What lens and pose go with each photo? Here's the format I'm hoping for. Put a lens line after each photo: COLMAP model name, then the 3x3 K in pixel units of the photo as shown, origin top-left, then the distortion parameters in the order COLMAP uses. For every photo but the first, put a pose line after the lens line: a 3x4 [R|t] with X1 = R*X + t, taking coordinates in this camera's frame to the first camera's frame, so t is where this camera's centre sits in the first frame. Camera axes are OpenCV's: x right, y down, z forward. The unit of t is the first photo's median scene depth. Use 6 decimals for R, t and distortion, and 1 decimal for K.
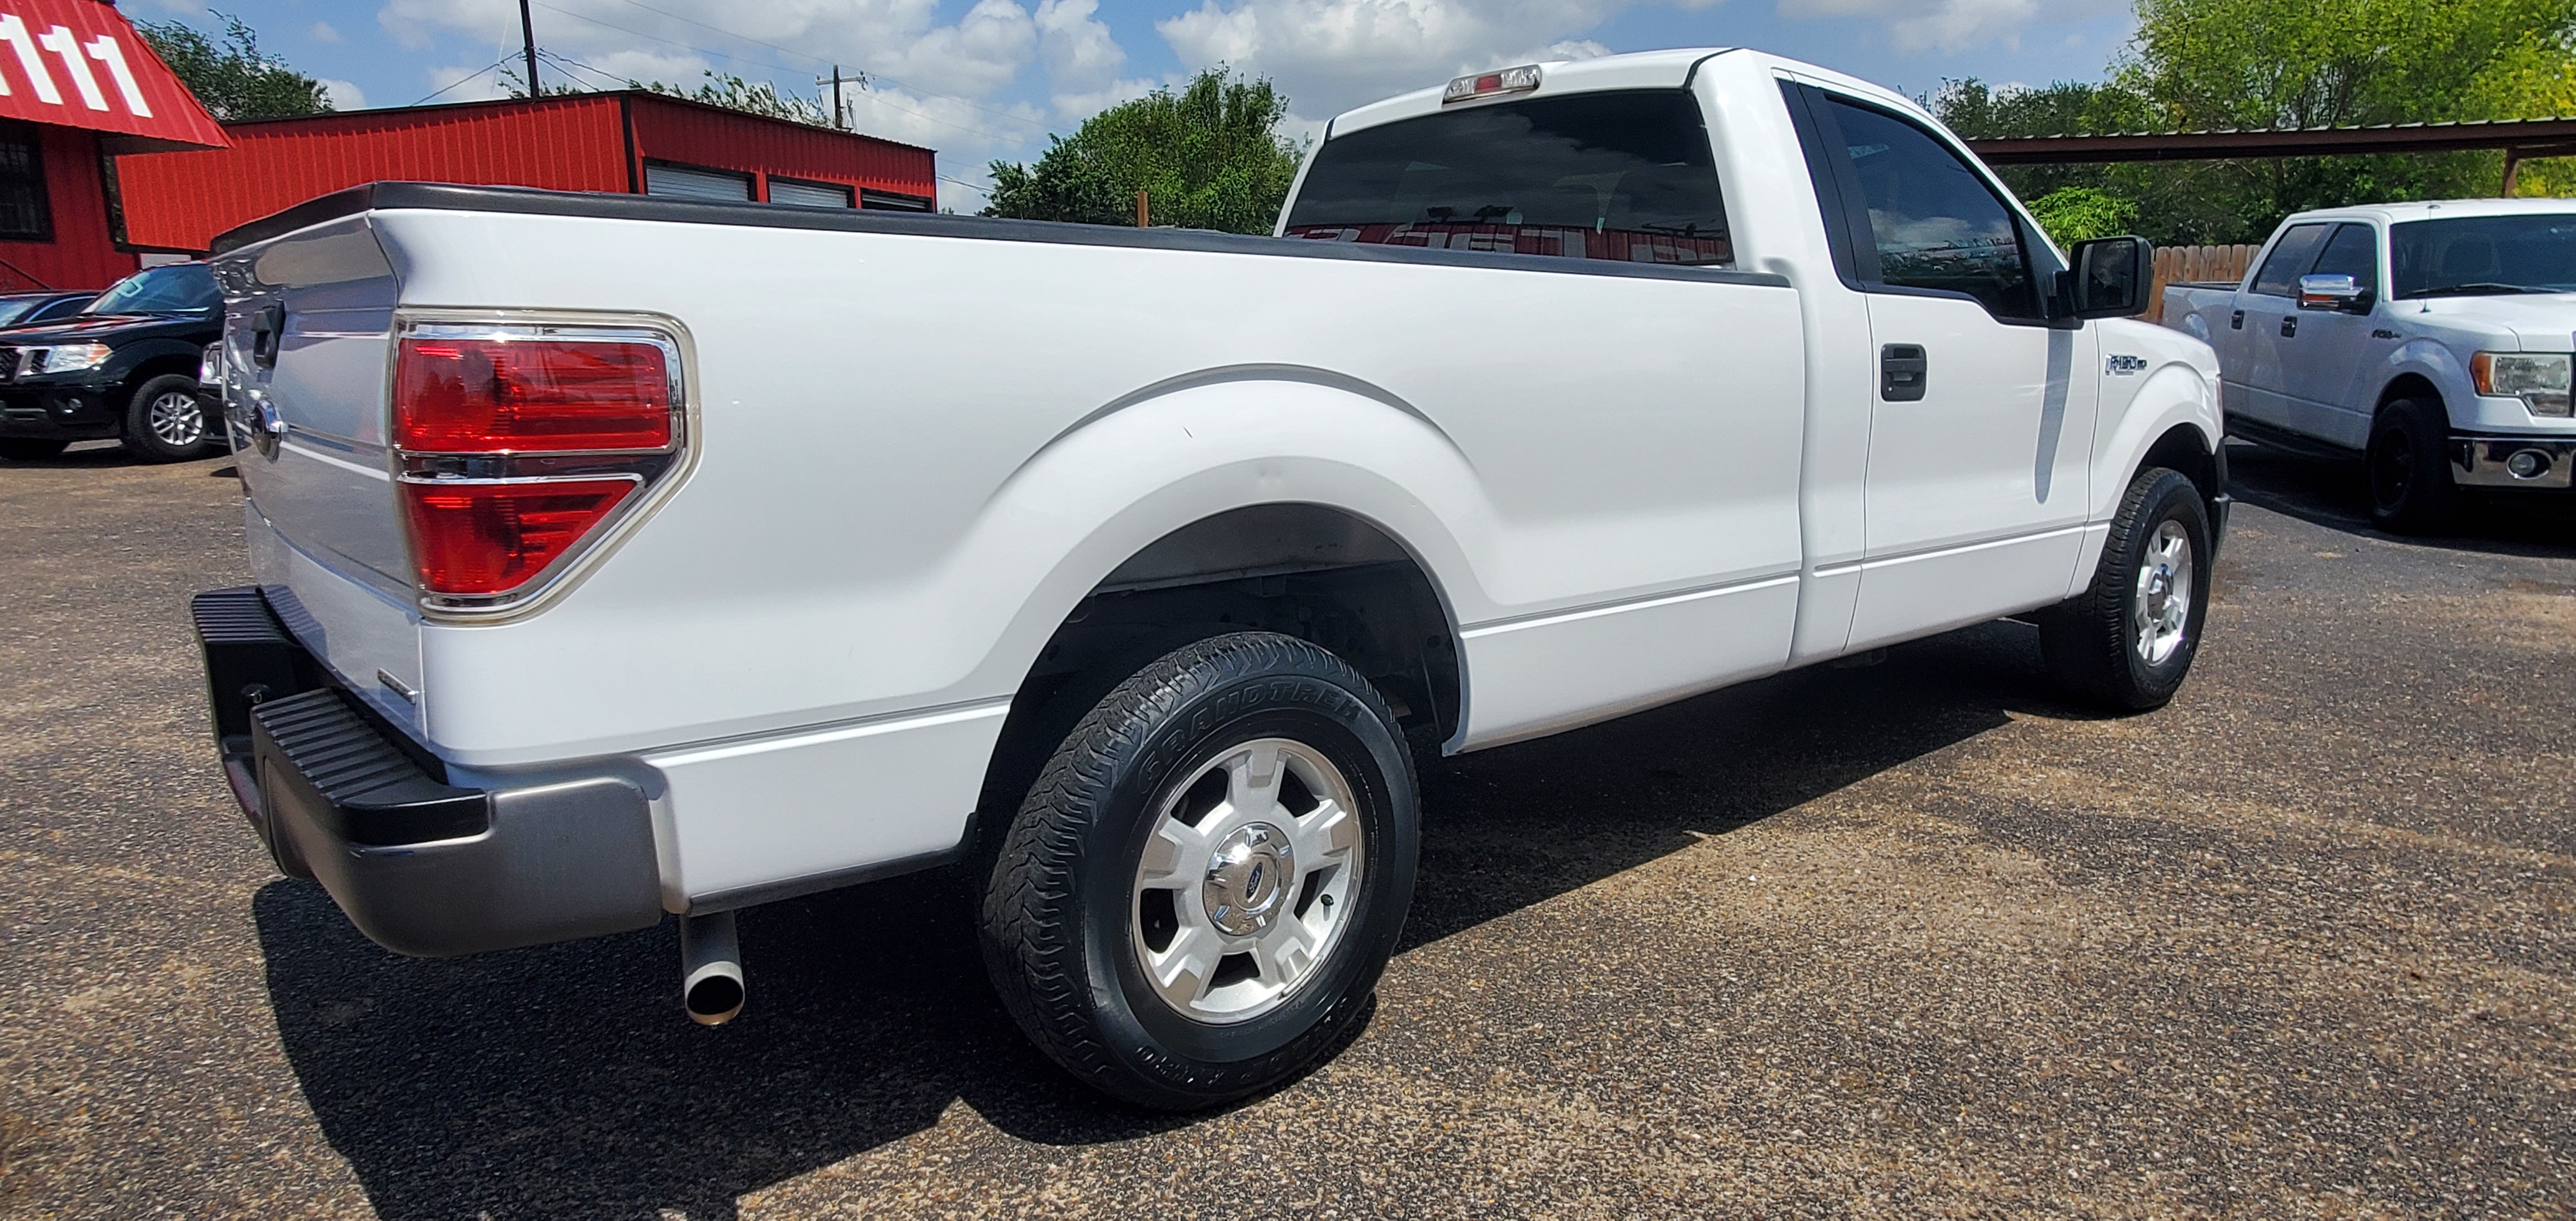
lens RADIAL K [[1527.2, 0, 1288.0], [0, 1527.2, 610.5], [0, 0, 1]] dist [0.000561, -0.031274]
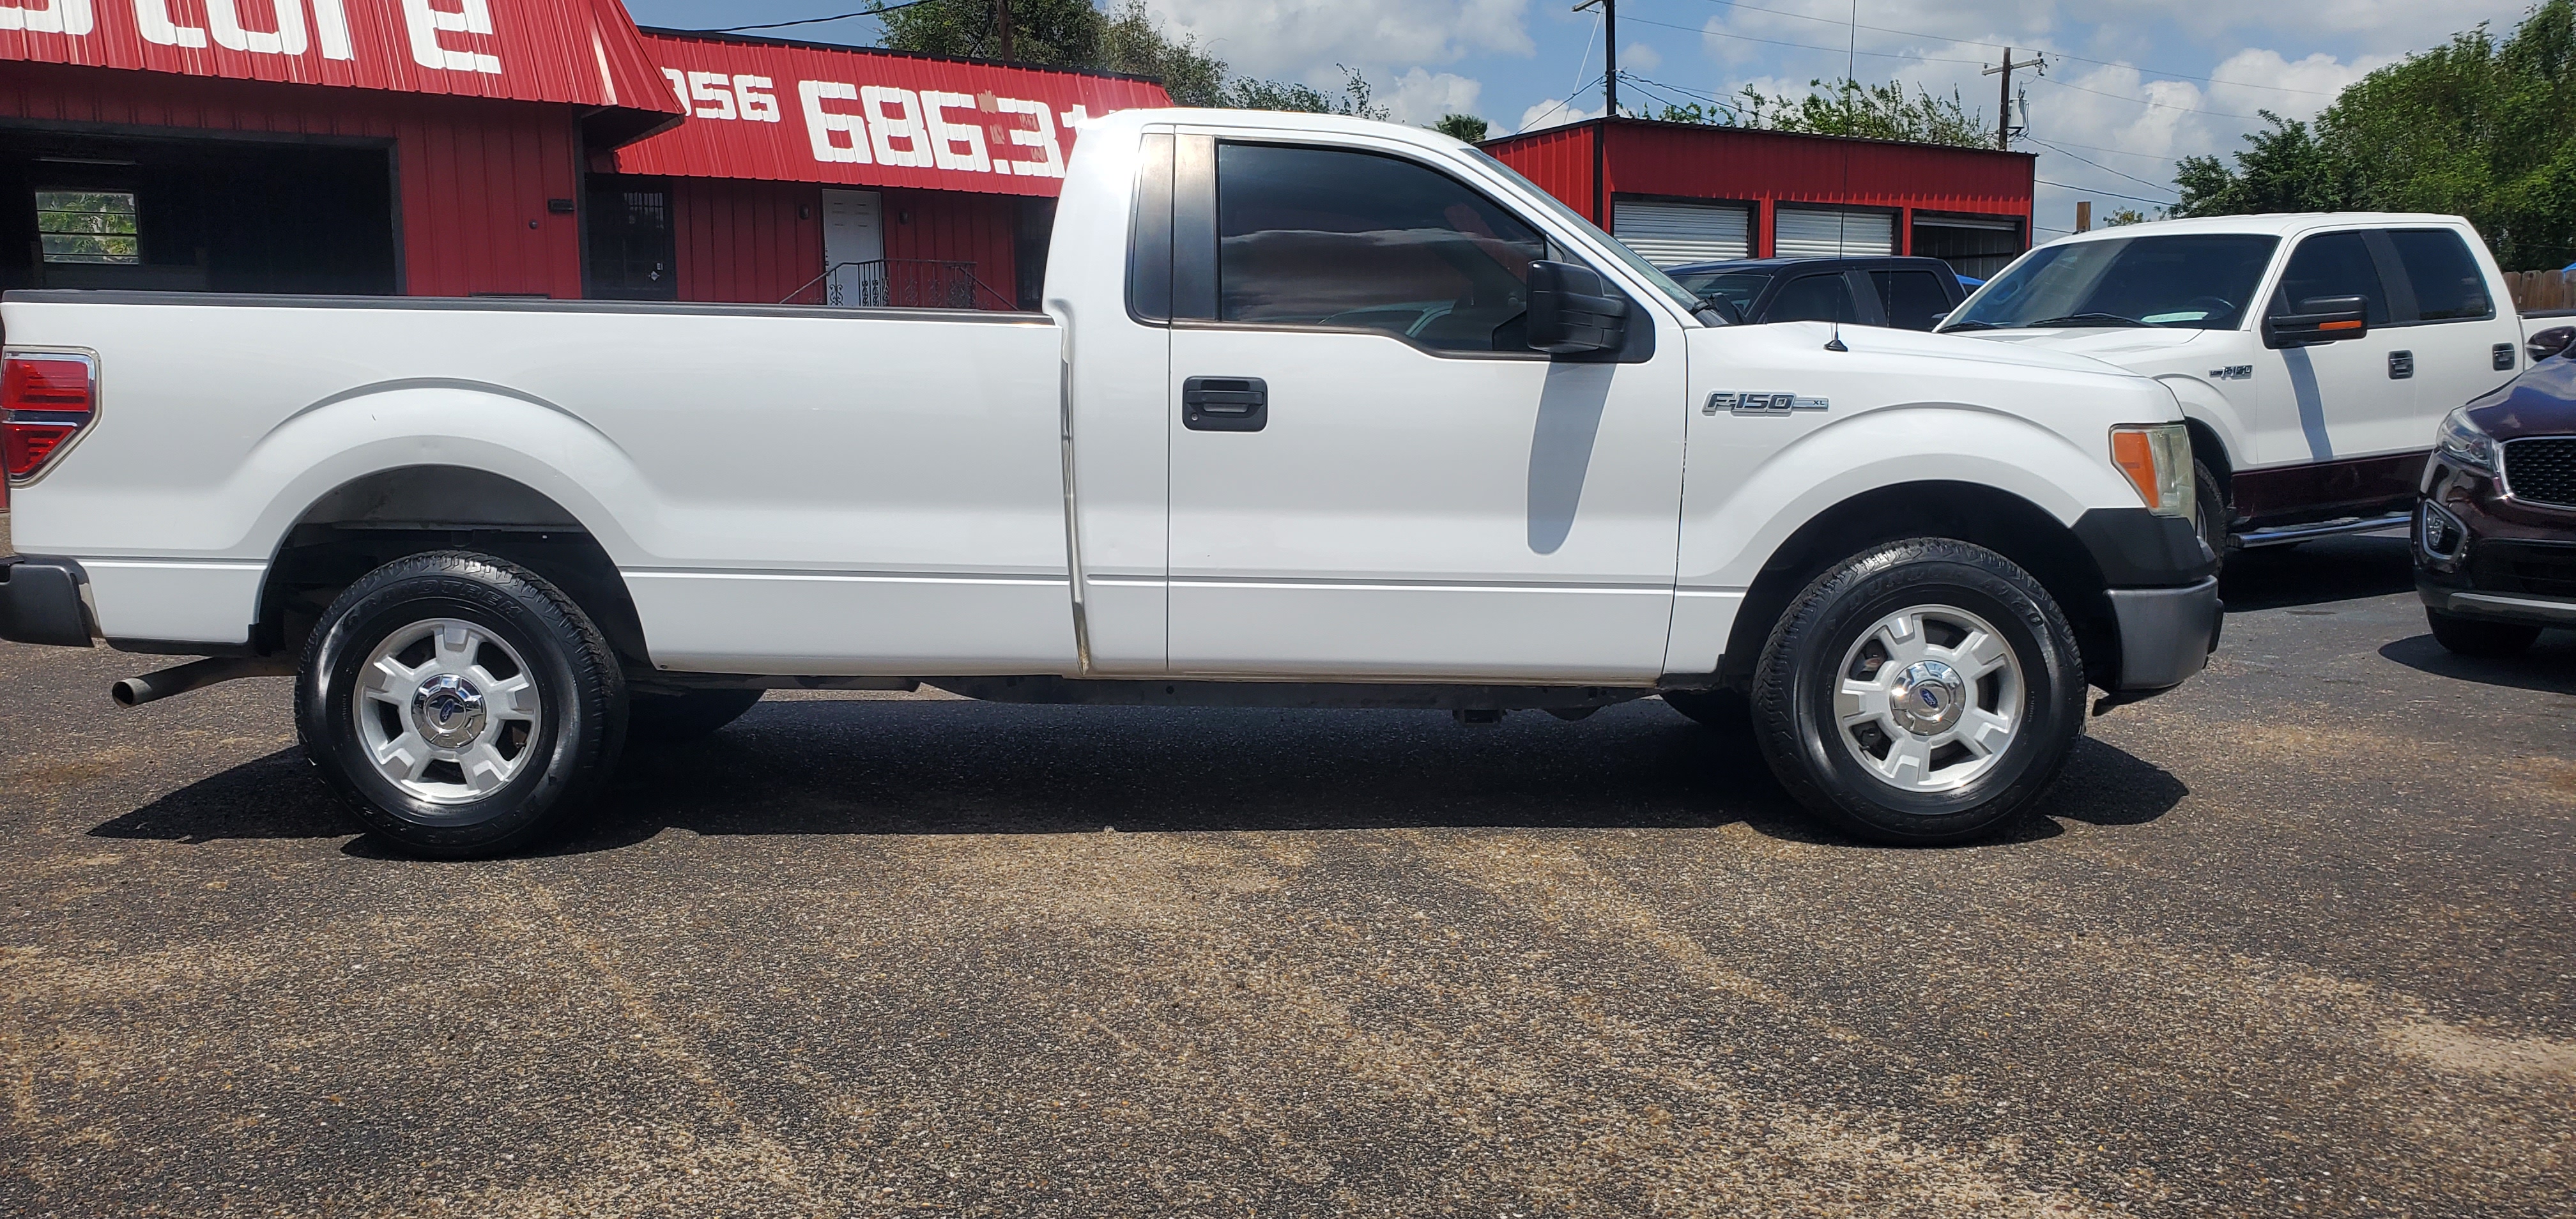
lens RADIAL K [[1969.3, 0, 1197.6], [0, 1969.3, 581.7], [0, 0, 1]] dist [0.181270, -0.351825]
pose [[0.753836, 0.068199, -0.653514, 1.354597], [-0.124422, 0.991420, -0.040059, 0.024861], [0.645175, 0.111510, 0.755854, -0.040180]]
